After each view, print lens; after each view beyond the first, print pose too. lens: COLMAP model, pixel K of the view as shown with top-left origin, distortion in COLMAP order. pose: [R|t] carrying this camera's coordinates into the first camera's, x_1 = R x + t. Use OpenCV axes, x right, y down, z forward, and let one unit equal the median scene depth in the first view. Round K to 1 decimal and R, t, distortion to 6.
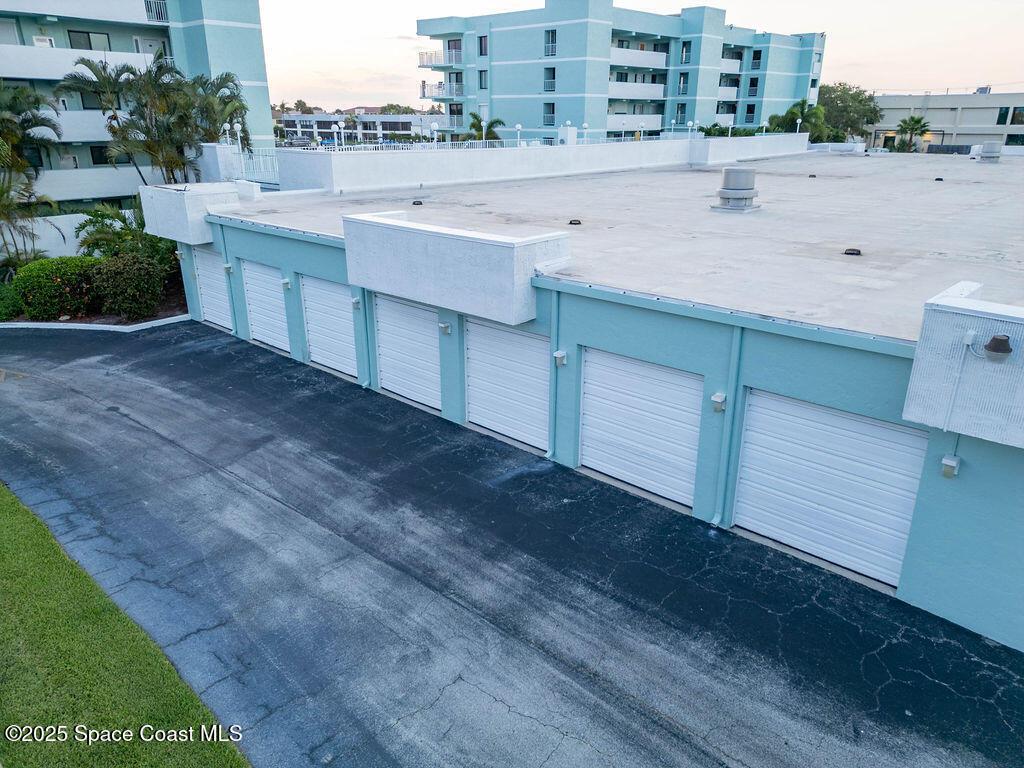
lens RADIAL K [[714.8, 0, 512.0], [0, 714.8, 384.0], [0, 0, 1]] dist [0.071289, -0.066563]
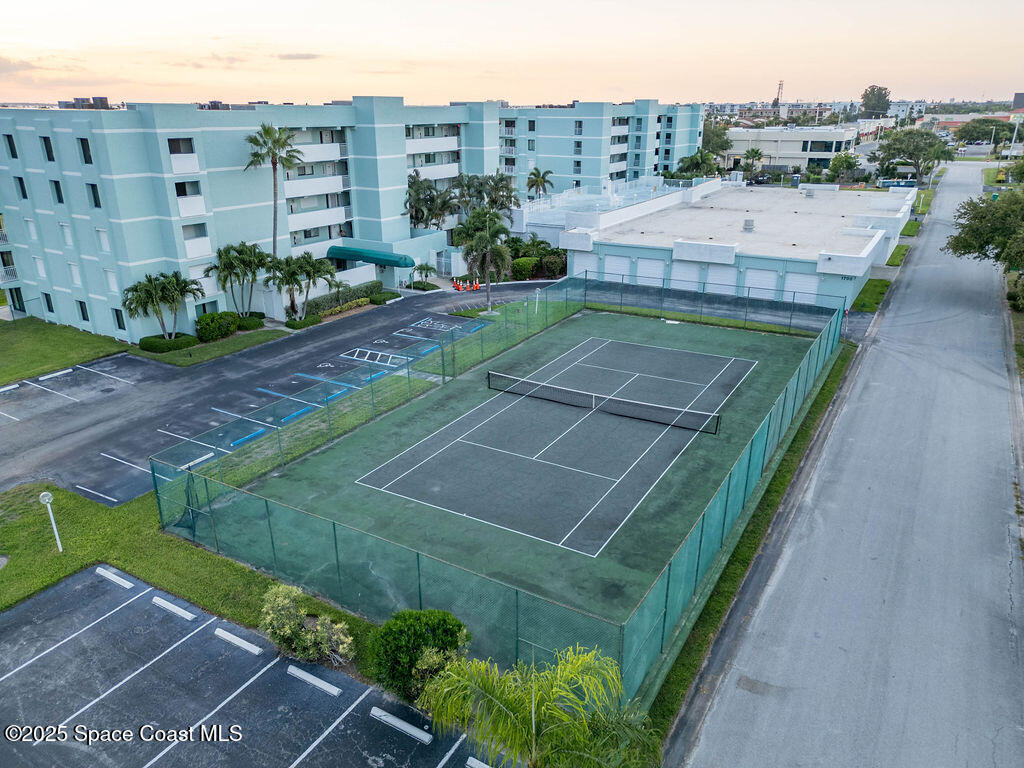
lens RADIAL K [[714.8, 0, 512.0], [0, 714.8, 384.0], [0, 0, 1]] dist [0.071289, -0.066563]
pose [[0.976455, -0.082530, 0.199311, -0.495834], [0.079768, 0.996574, 0.021859, 0.098575], [-0.200432, -0.005445, 0.979692, -0.680817]]
